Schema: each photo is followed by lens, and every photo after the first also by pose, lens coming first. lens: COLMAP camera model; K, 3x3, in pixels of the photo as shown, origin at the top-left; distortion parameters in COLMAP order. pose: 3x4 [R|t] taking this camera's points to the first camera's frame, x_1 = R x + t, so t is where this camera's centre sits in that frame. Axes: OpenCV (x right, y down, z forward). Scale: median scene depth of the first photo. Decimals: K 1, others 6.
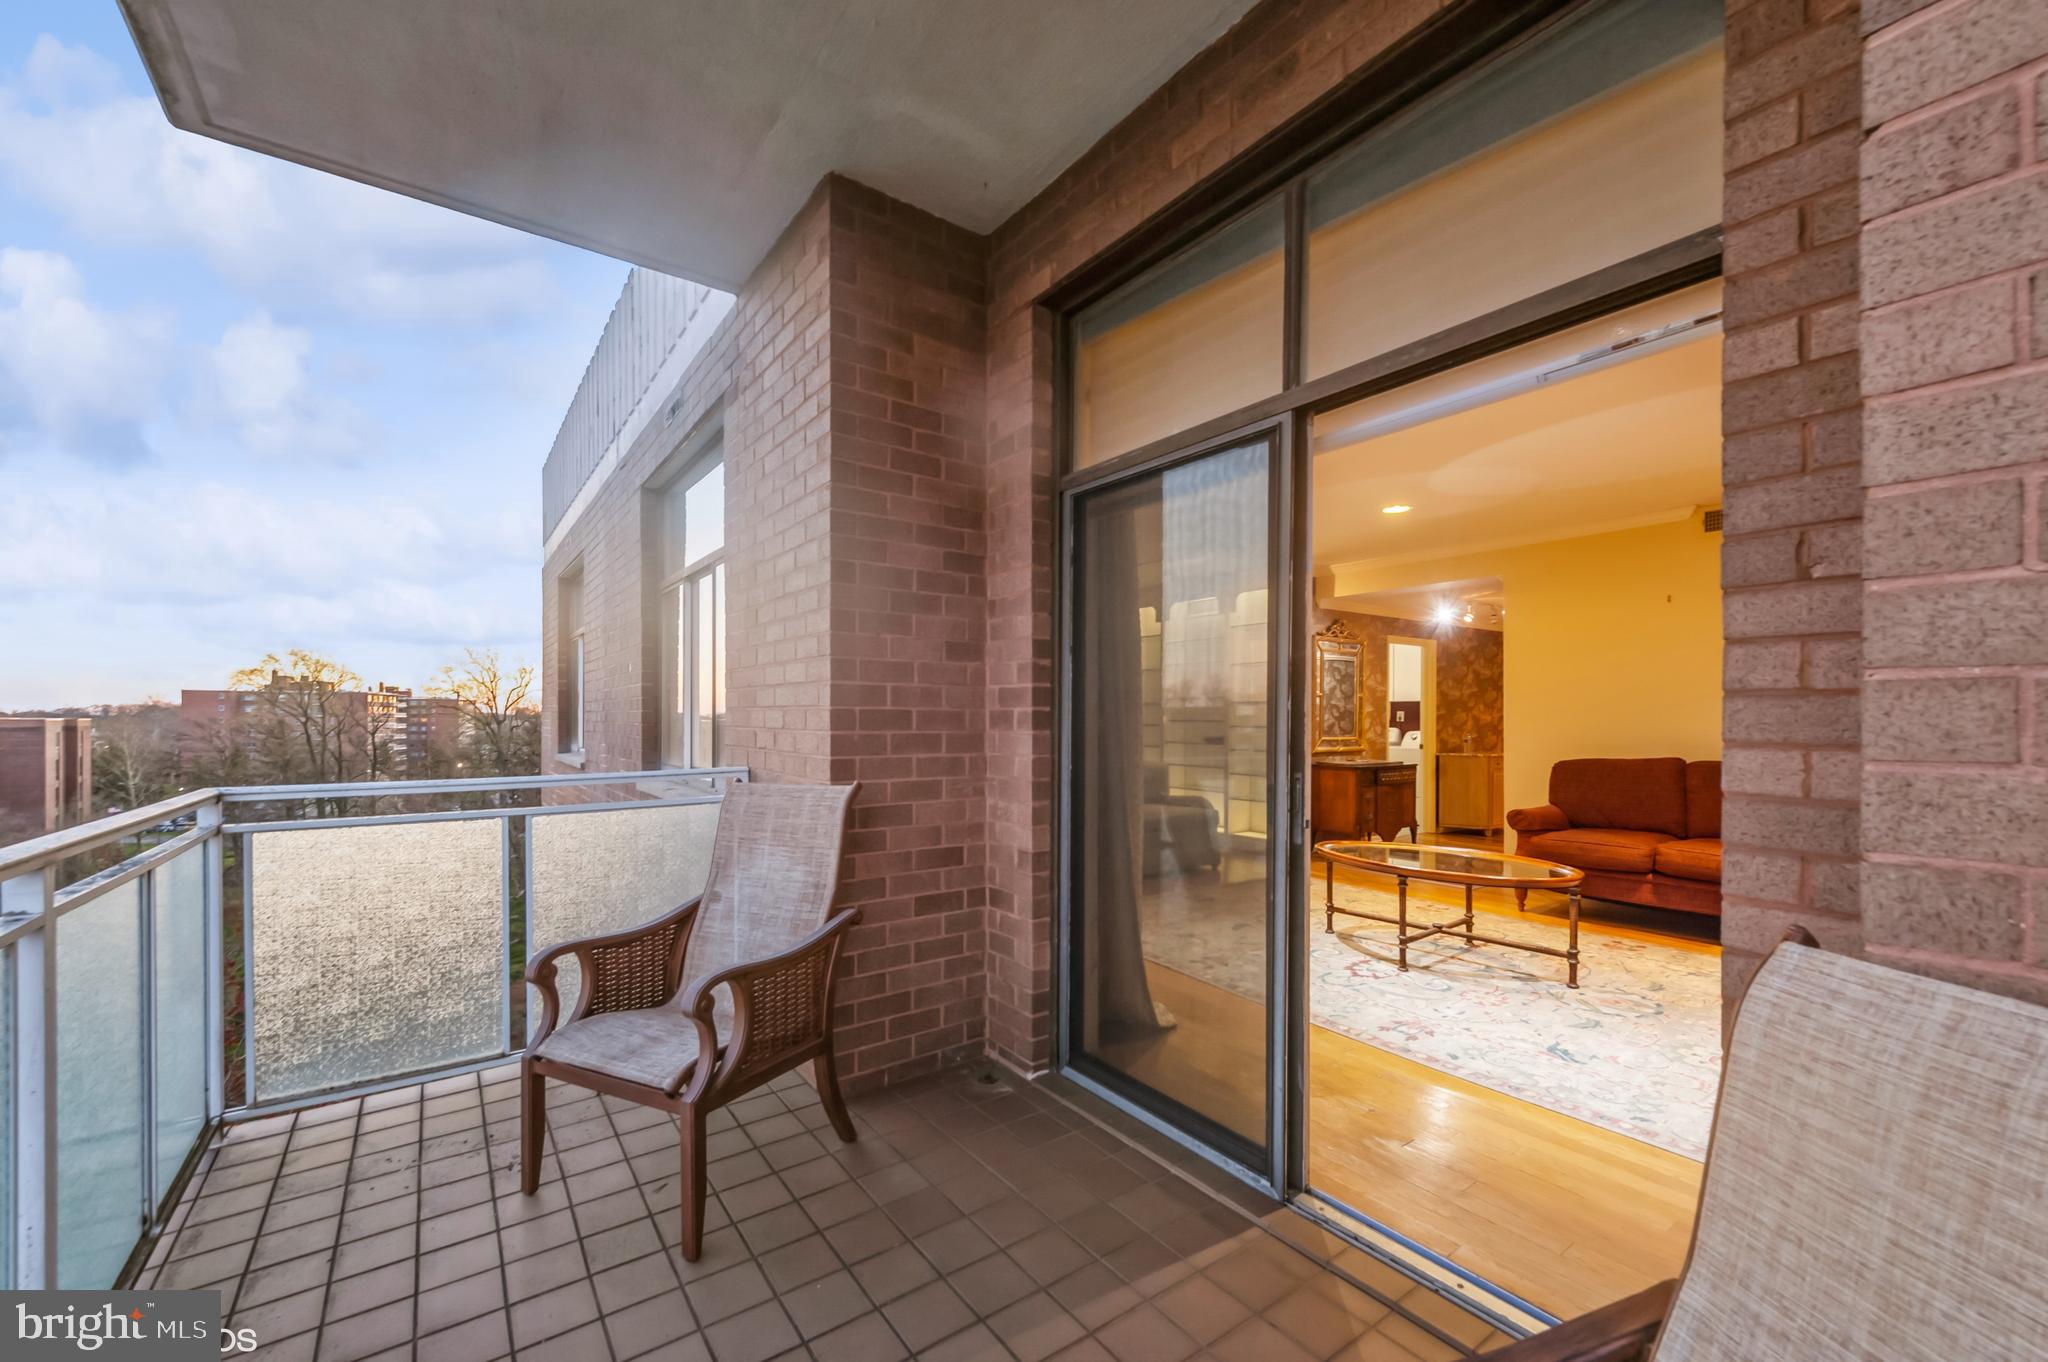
lens RADIAL K [[808.8, 0, 1022.0], [0, 808.8, 715.6], [0, 0, 1]] dist [0.006698, -0.000210]
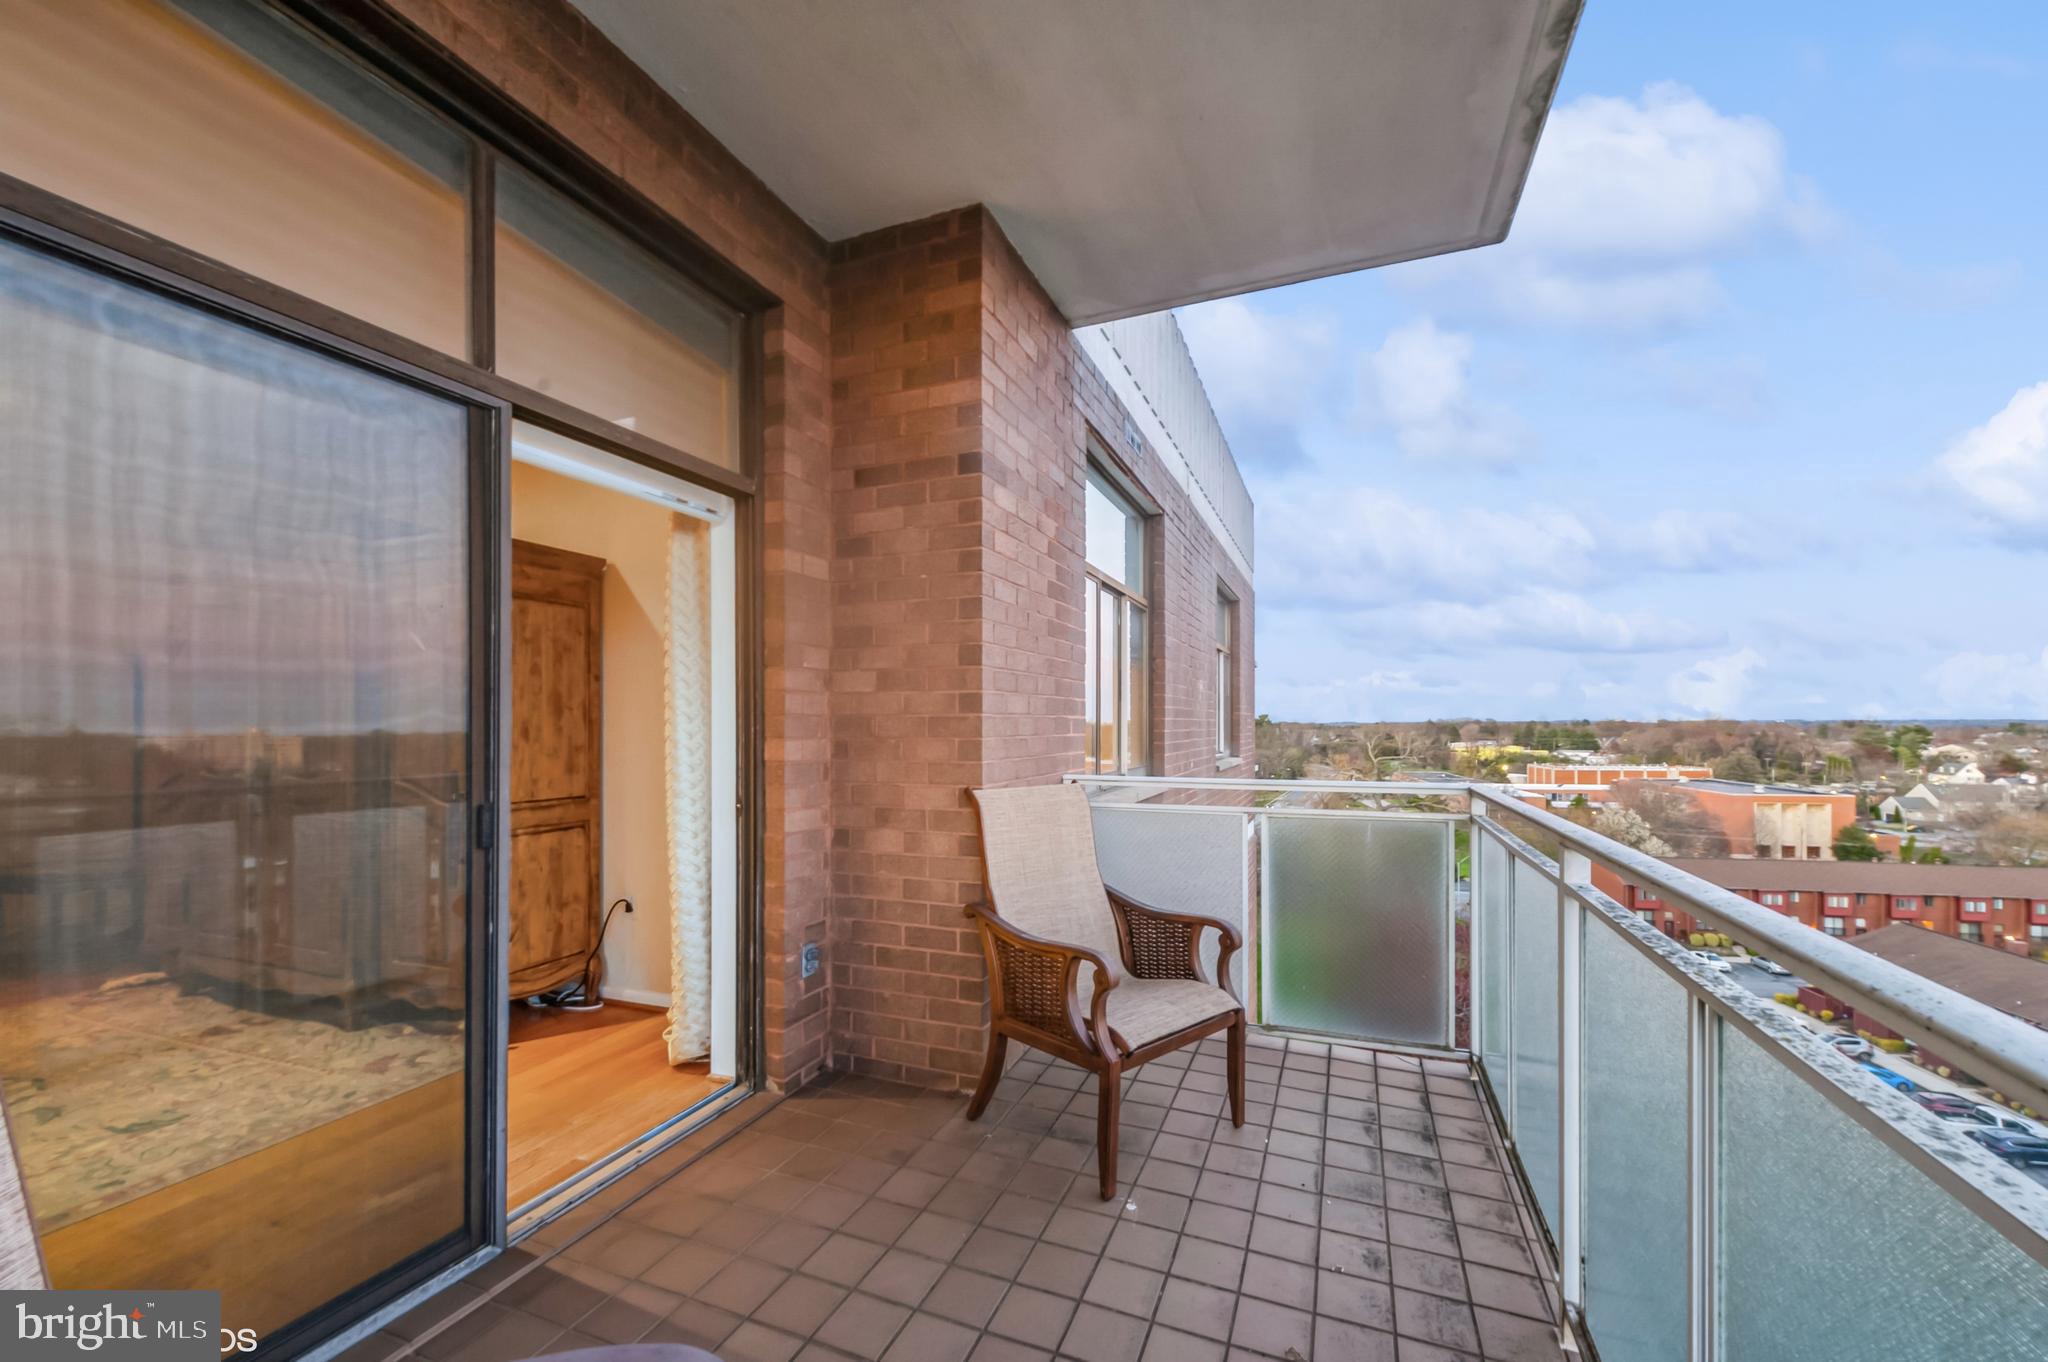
lens RADIAL K [[808.8, 0, 1010.7], [0, 808.8, 725.7], [0, 0, 1]] dist [0.006698, -0.000210]
pose [[-0.518866, -0.001209, 0.854855, -0.760014], [0.000192, 0.999999, 0.001531, -0.002162], [-0.854856, 0.000958, -0.518865, 0.967005]]
